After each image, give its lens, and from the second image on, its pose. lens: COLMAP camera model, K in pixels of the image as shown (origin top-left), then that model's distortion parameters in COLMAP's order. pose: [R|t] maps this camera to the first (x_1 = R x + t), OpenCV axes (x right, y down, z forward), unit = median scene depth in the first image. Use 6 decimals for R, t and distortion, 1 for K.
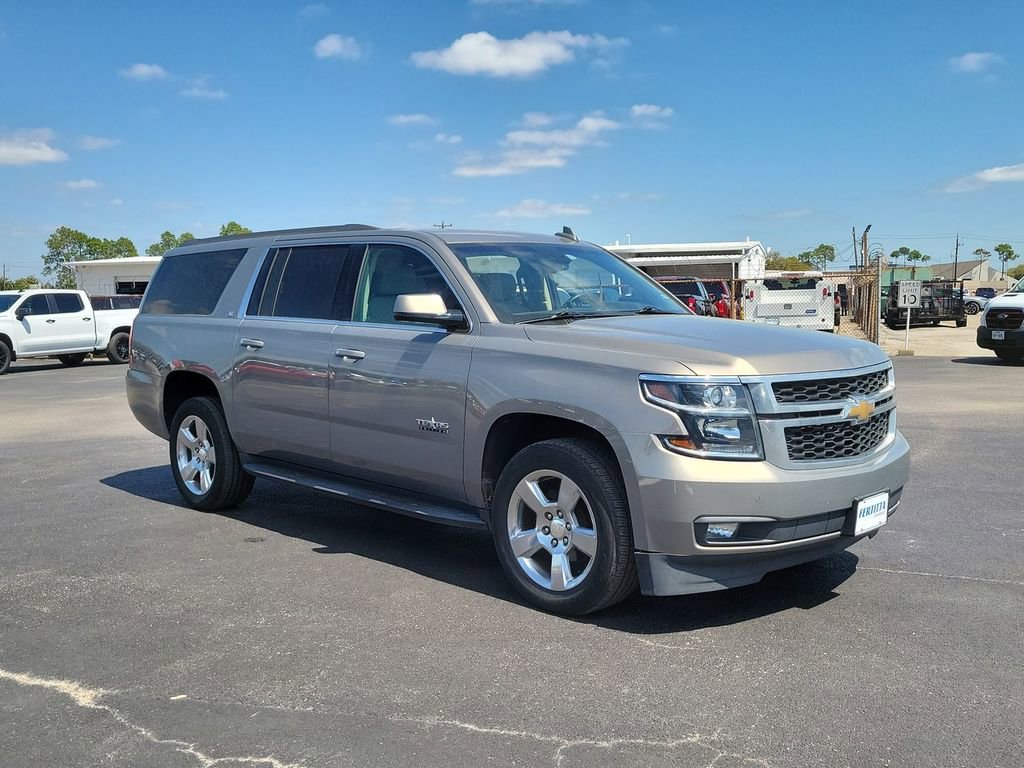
lens RADIAL K [[1016.6, 0, 495.7], [0, 1016.6, 380.3], [0, 0, 1]] dist [0.050205, -0.008803]
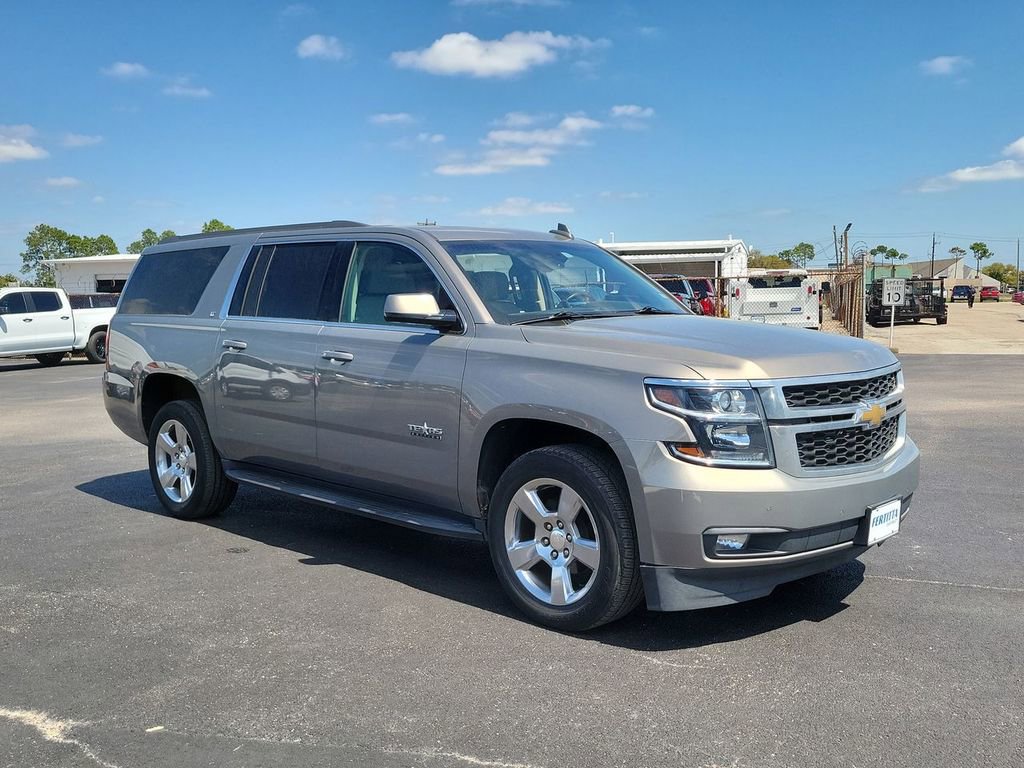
lens RADIAL K [[1009.4, 0, 508.2], [0, 1009.4, 371.6], [0, 0, 1]] dist [0.046997, -0.010656]
pose [[0.999578, -0.002994, 0.028896, -0.010638], [0.003156, 0.999980, -0.005531, -0.005721], [-0.028879, 0.005620, 0.999567, 0.046265]]
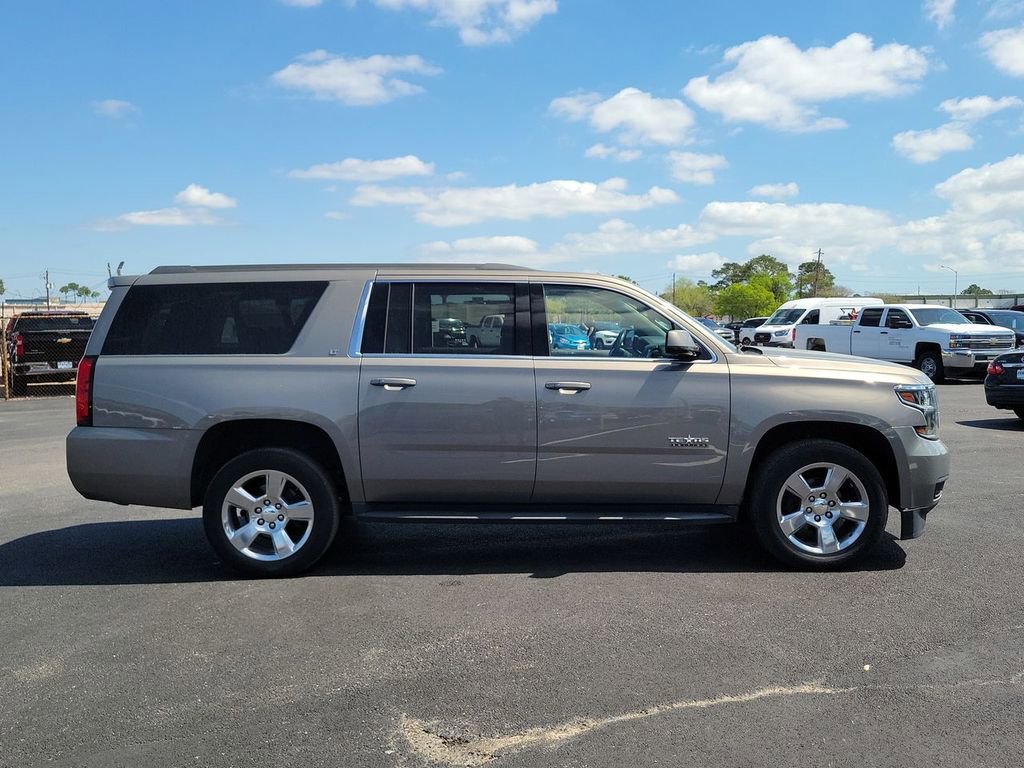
lens RADIAL K [[1014.9, 0, 499.3], [0, 1014.9, 389.8], [0, 0, 1]] dist [0.045587, 0.012043]
pose [[0.686119, -0.044658, 0.726117, -1.001936], [0.062861, 0.998020, 0.001983, -0.029621], [-0.724768, 0.044284, 0.687568, 0.328037]]
